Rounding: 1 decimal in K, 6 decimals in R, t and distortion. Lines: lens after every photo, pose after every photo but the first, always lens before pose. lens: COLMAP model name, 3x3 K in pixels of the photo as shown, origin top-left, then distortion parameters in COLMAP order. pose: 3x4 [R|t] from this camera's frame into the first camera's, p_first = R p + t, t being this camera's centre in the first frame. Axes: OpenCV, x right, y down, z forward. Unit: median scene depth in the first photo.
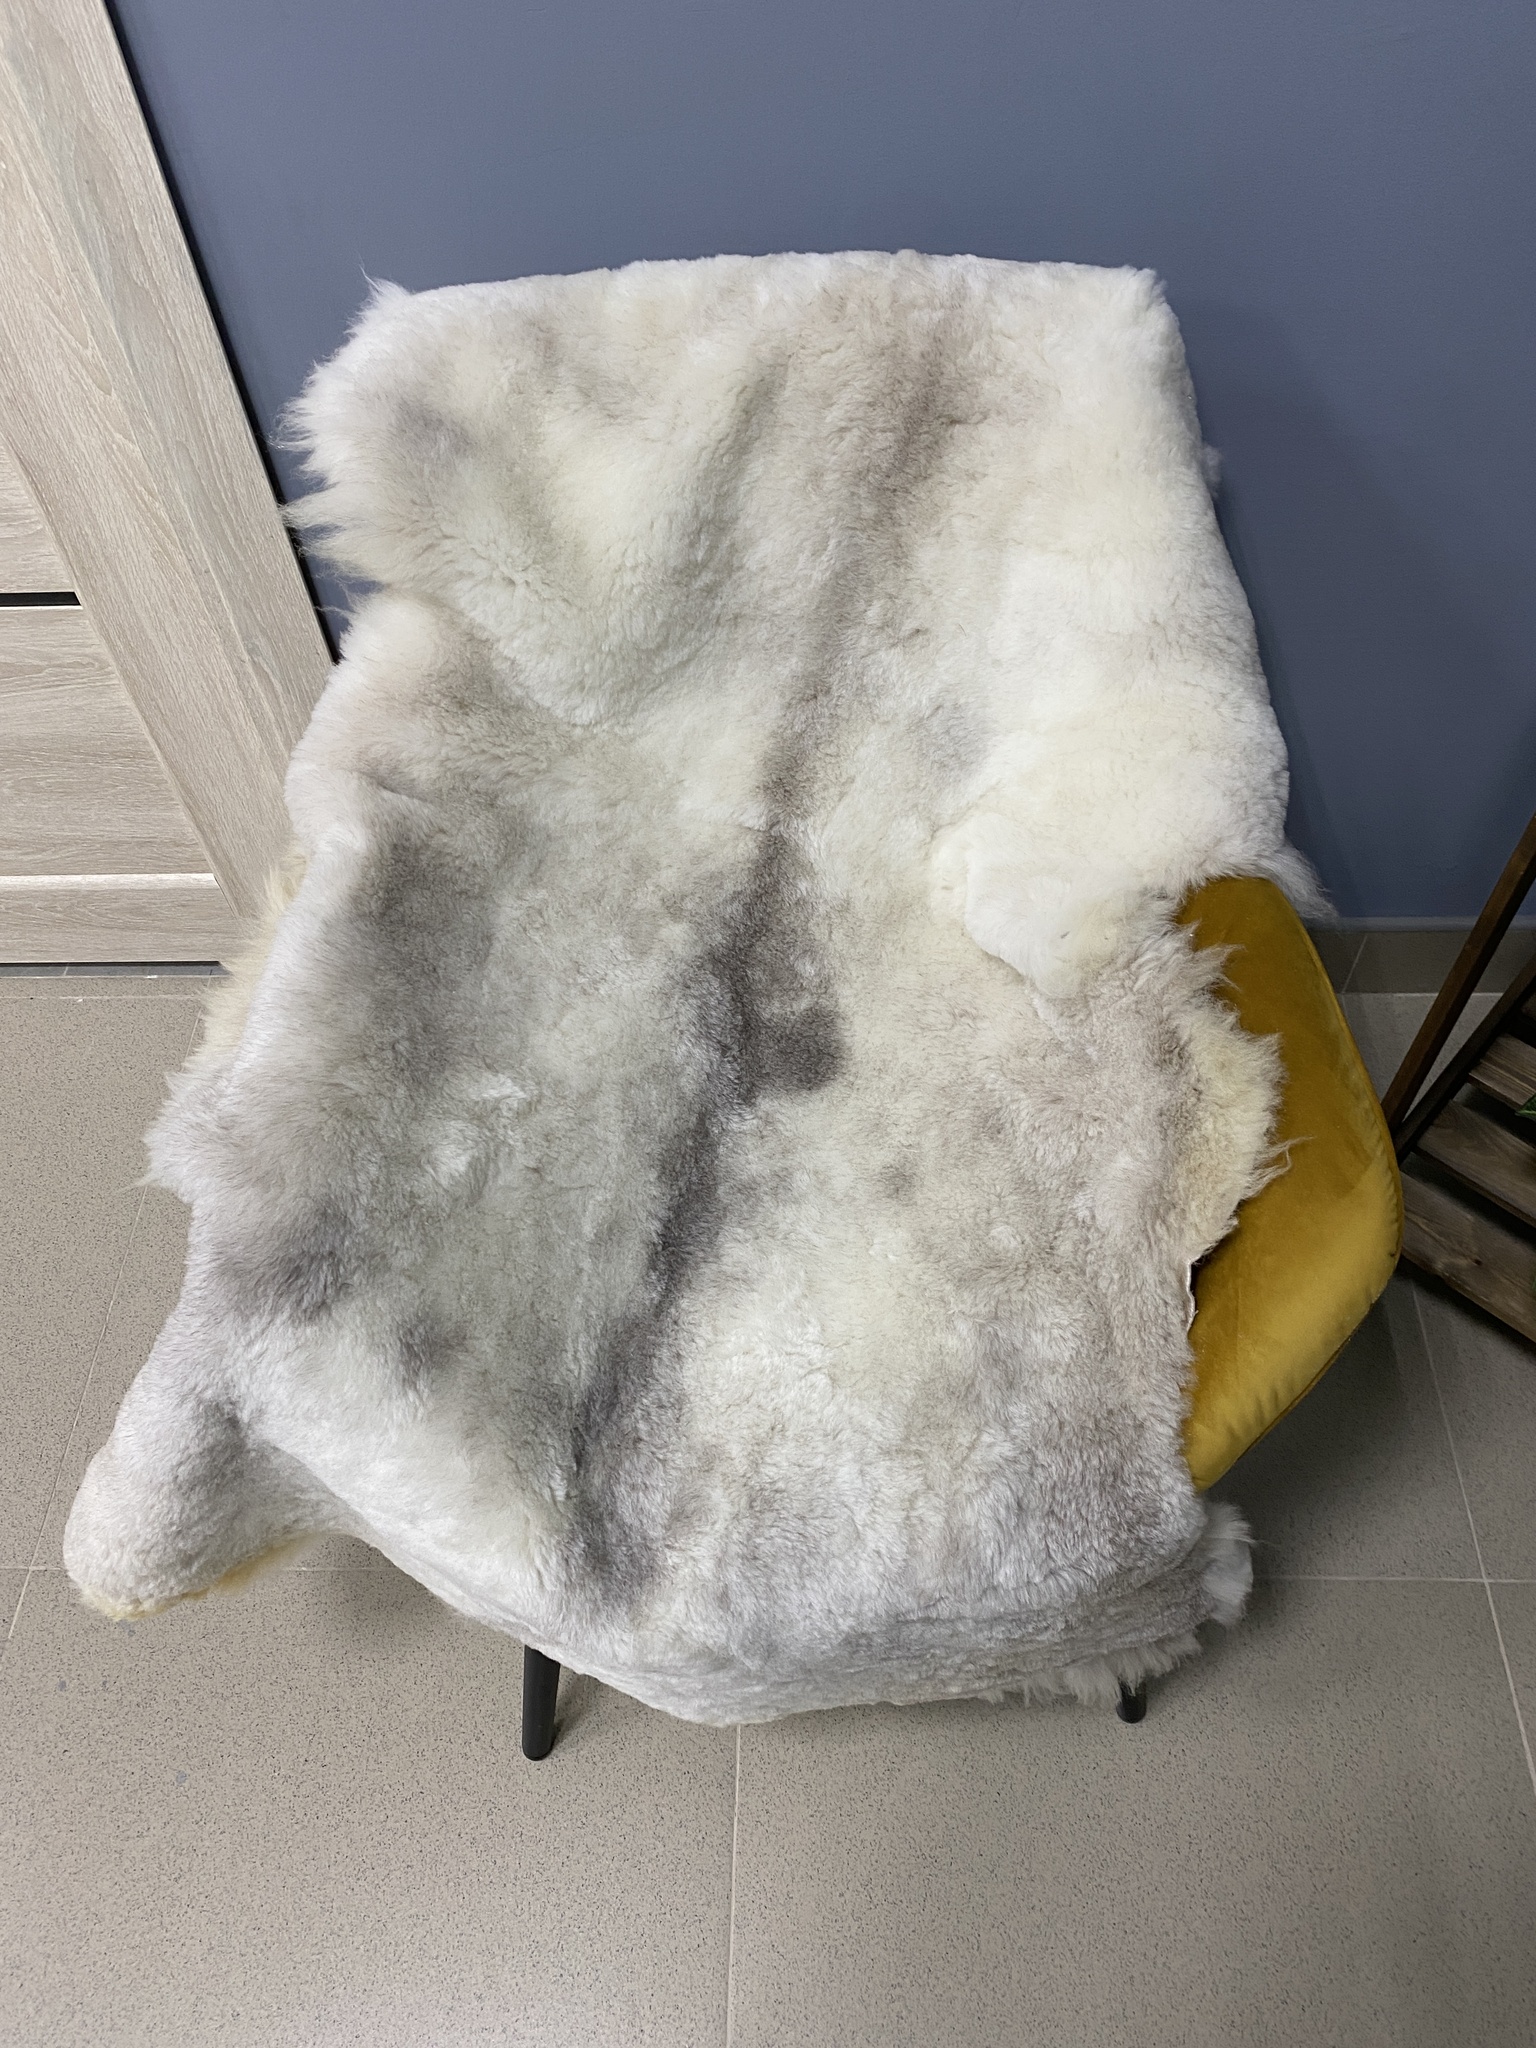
lens RADIAL K [[1545.5, 0, 785.5], [0, 1545.5, 997.7], [0, 0, 1]] dist [0.004329, -0.003060]
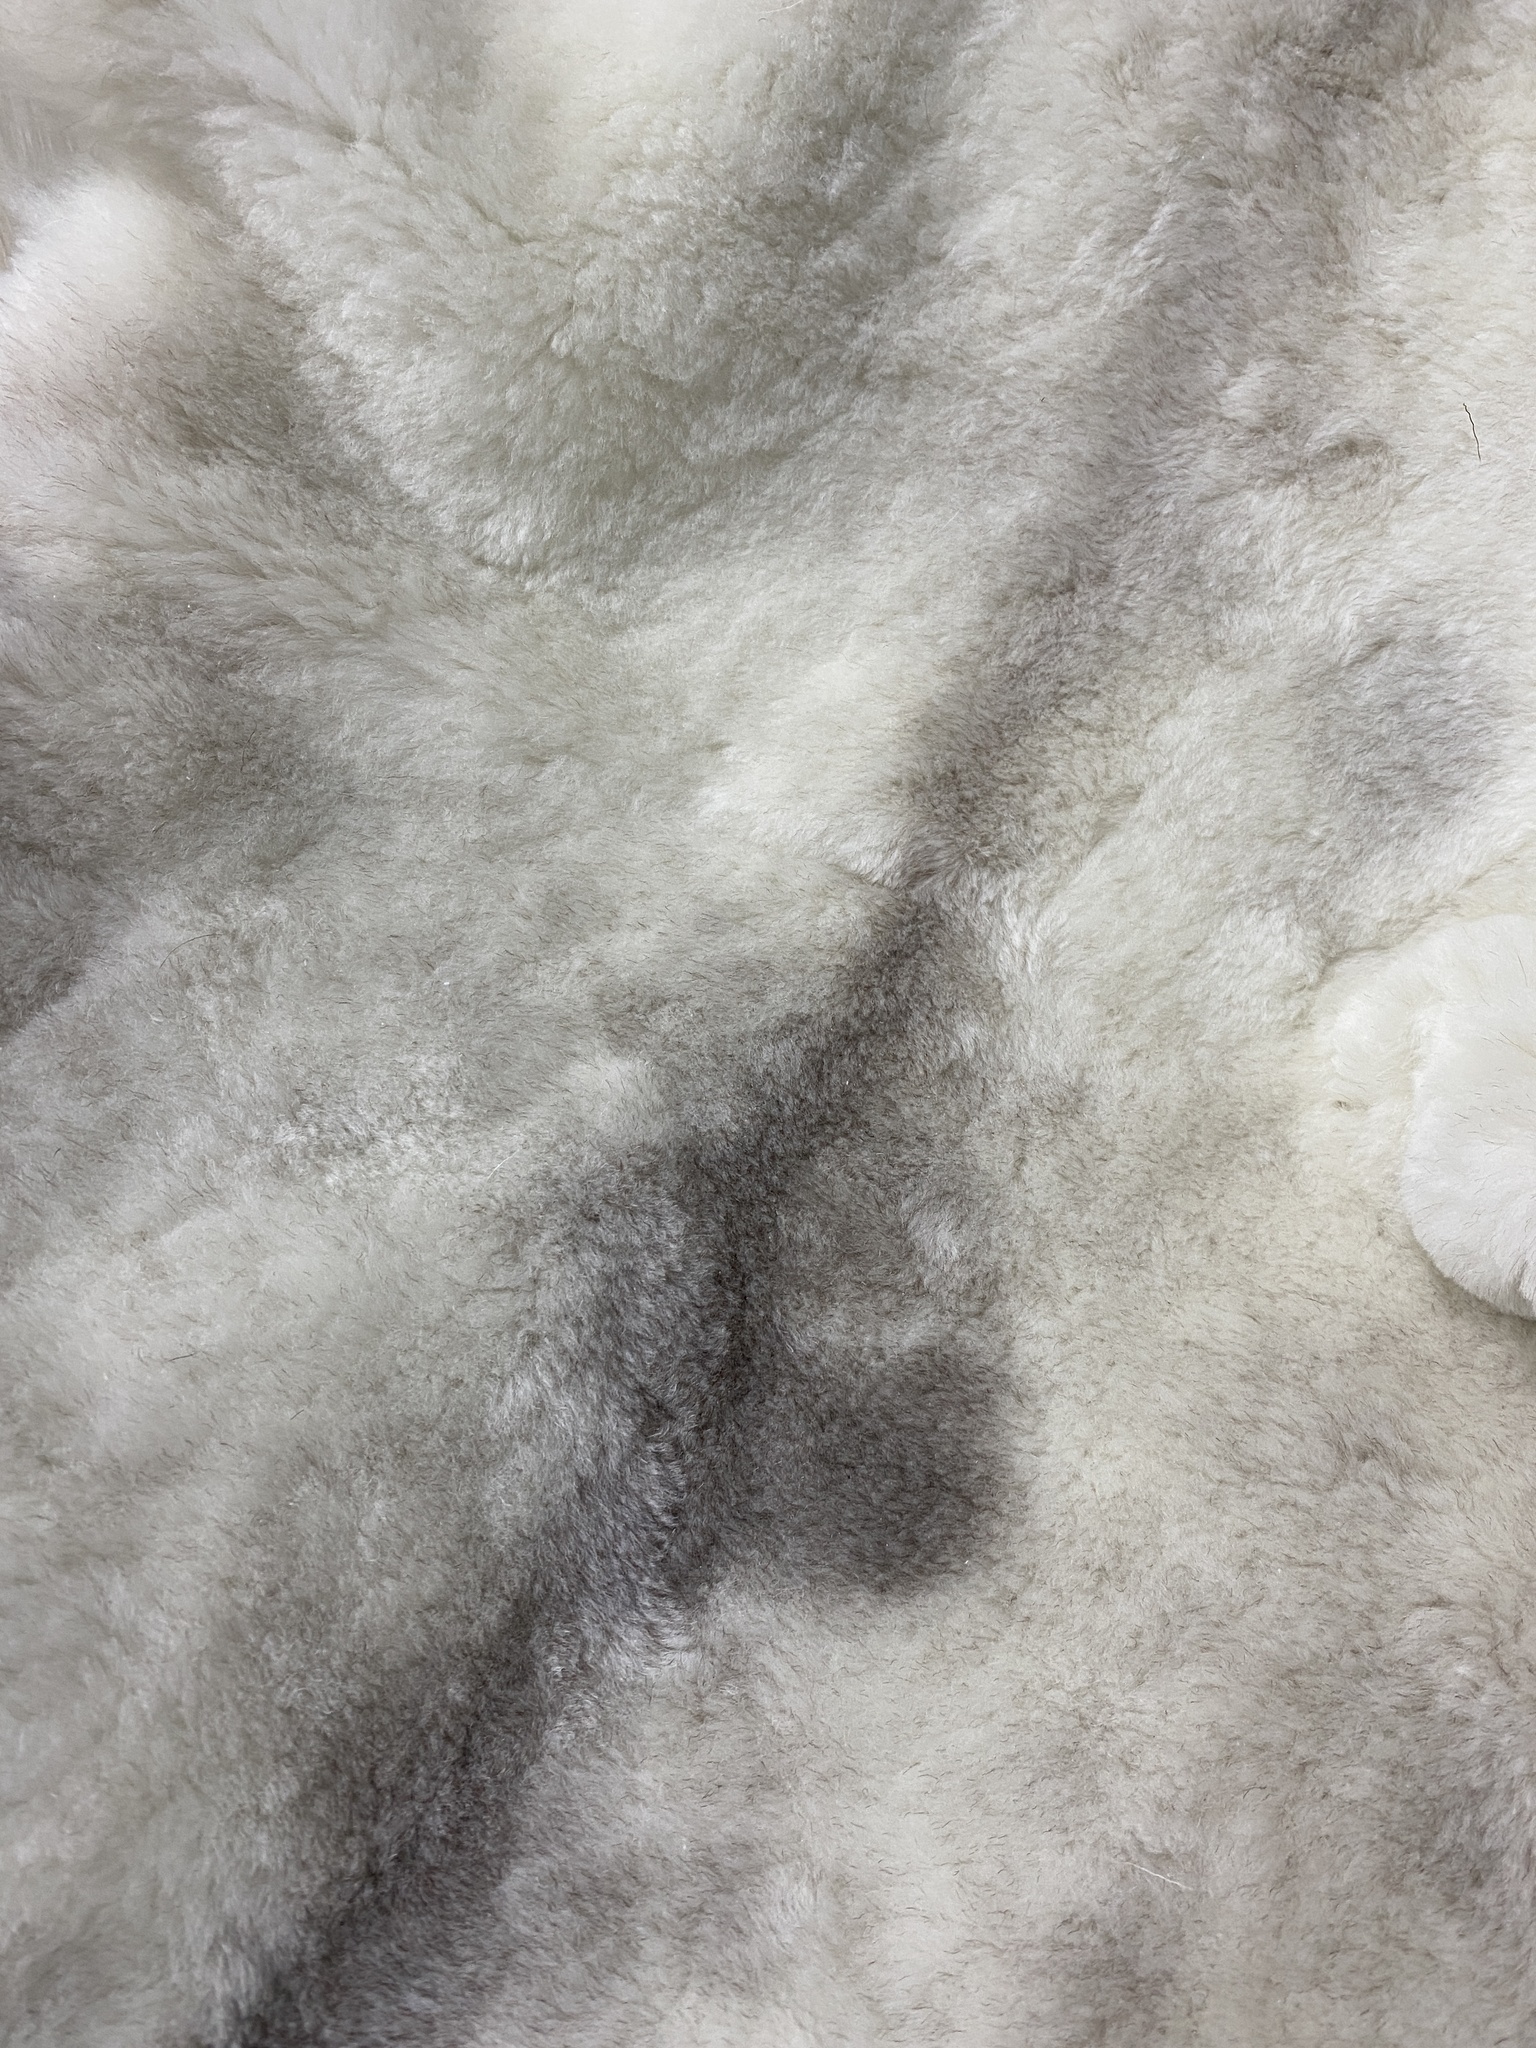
lens RADIAL K [[1579.8, 0, 774.5], [0, 1579.8, 992.6], [0, 0, 1]] dist [-0.002649, -0.013094]
pose [[0.971112, 0.144979, -0.189533, 0.037407], [-0.186217, 0.957096, -0.222015, 0.015291], [0.149214, 0.250895, 0.956445, 0.608012]]
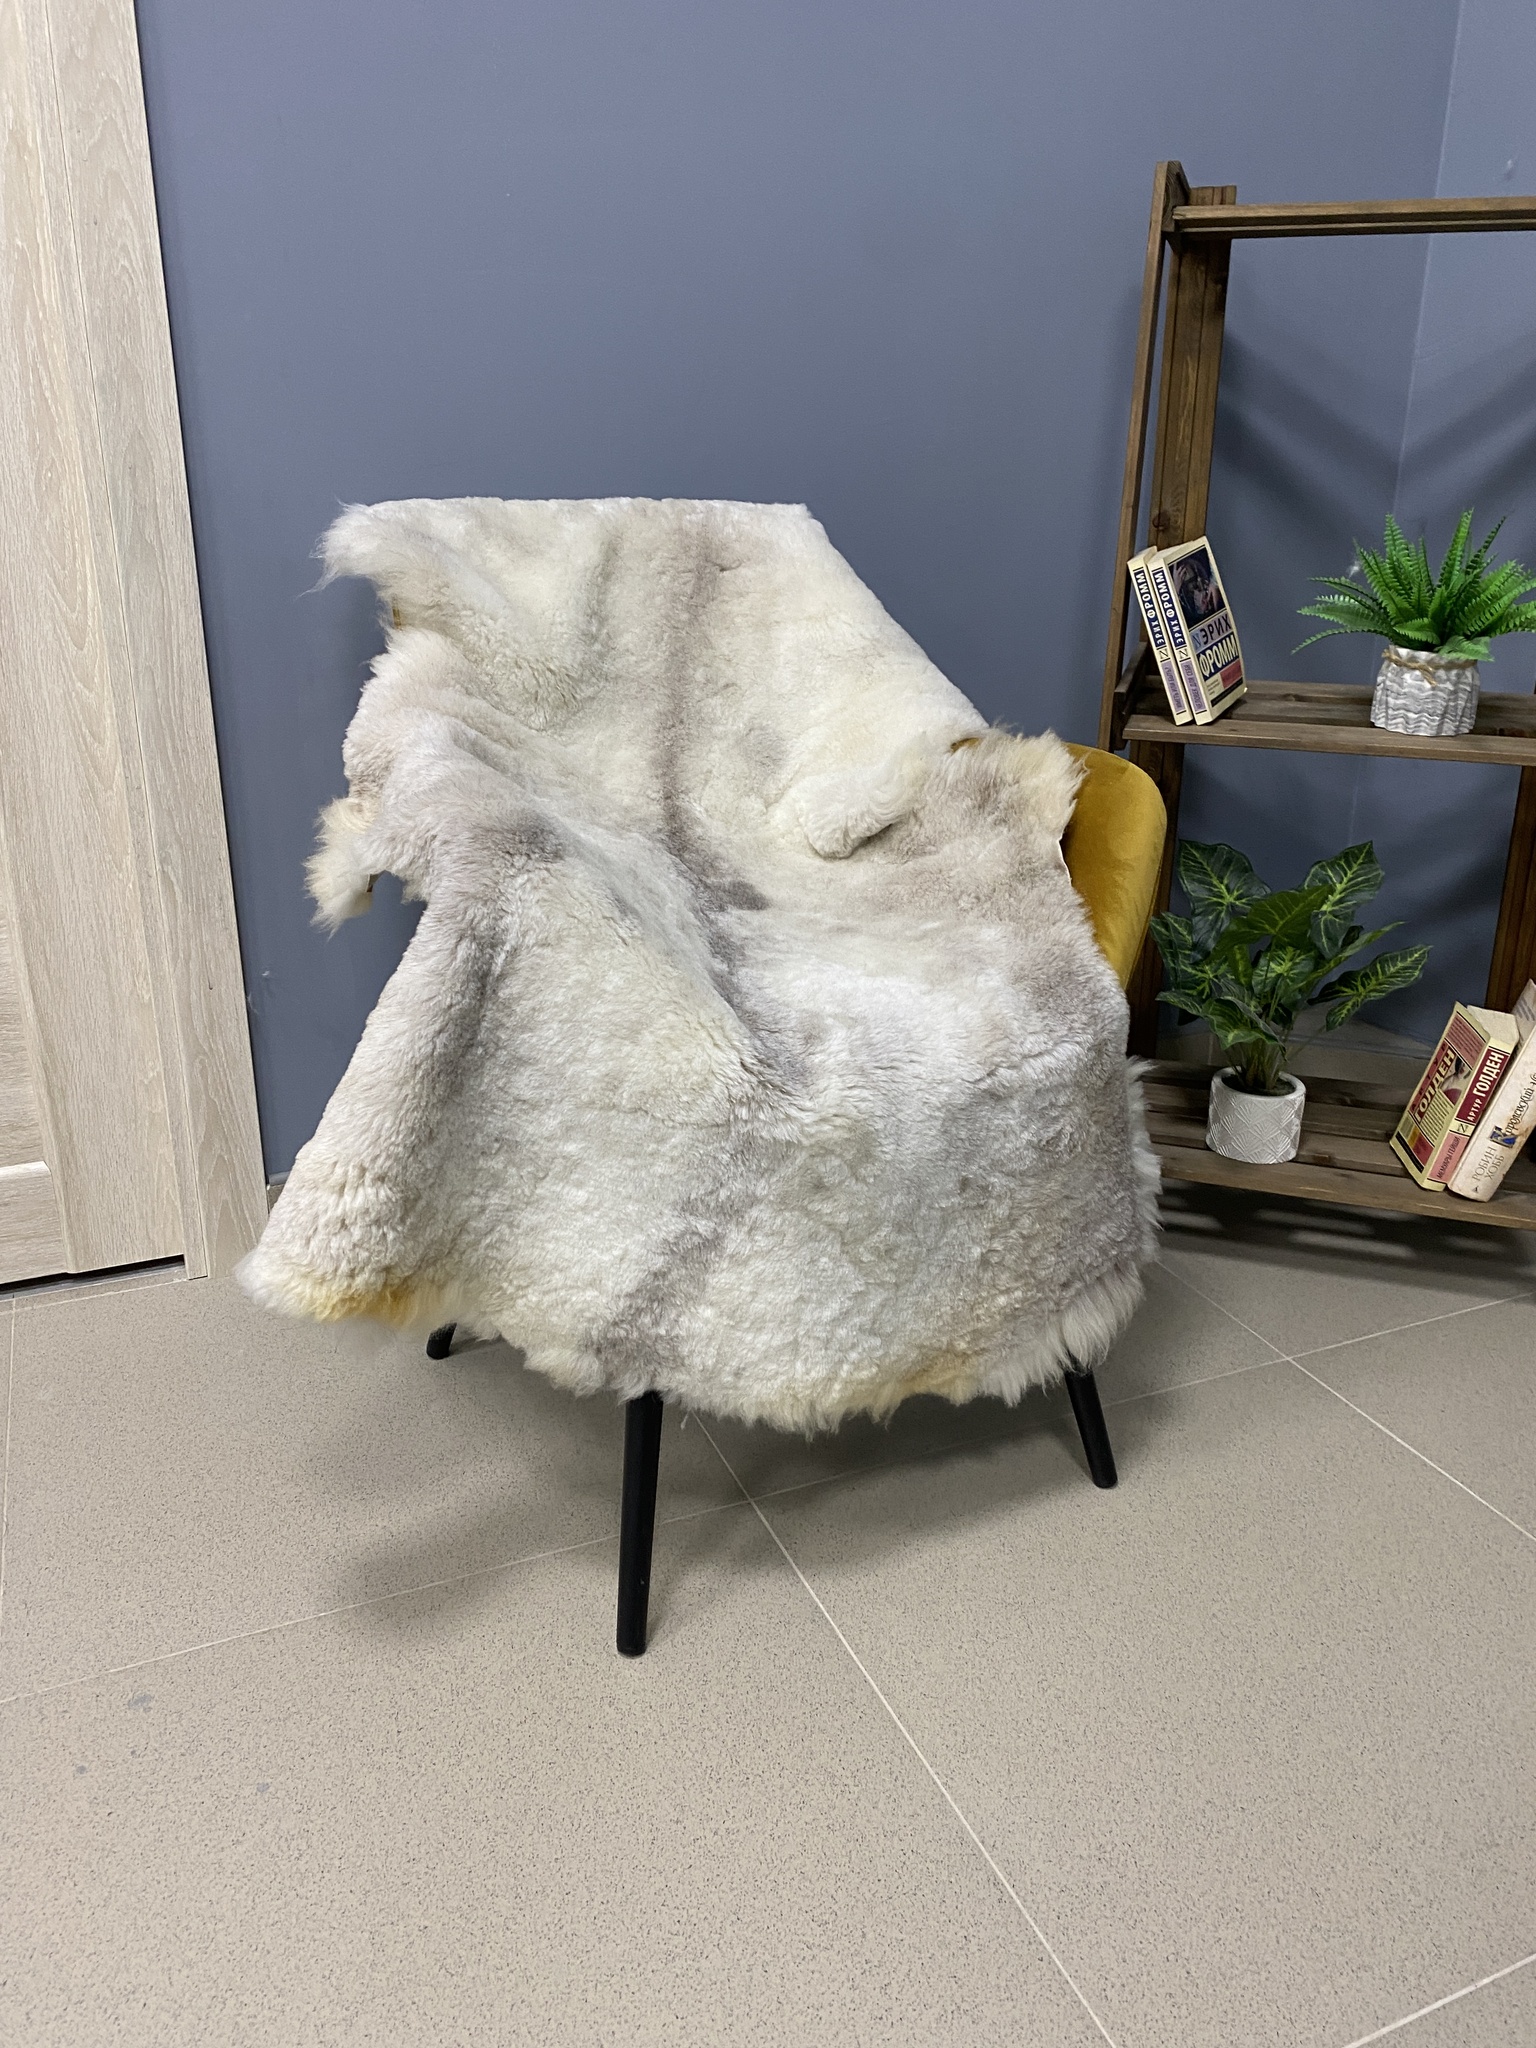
lens RADIAL K [[1550.2, 0, 782.0], [0, 1550.2, 1008.0], [0, 0, 1]] dist [0.002578, 0.004247]
pose [[0.906190, -0.096914, 0.411615, -0.525778], [0.309292, 0.815688, -0.488868, 0.789866], [-0.288371, 0.570317, 0.769143, -0.033978]]
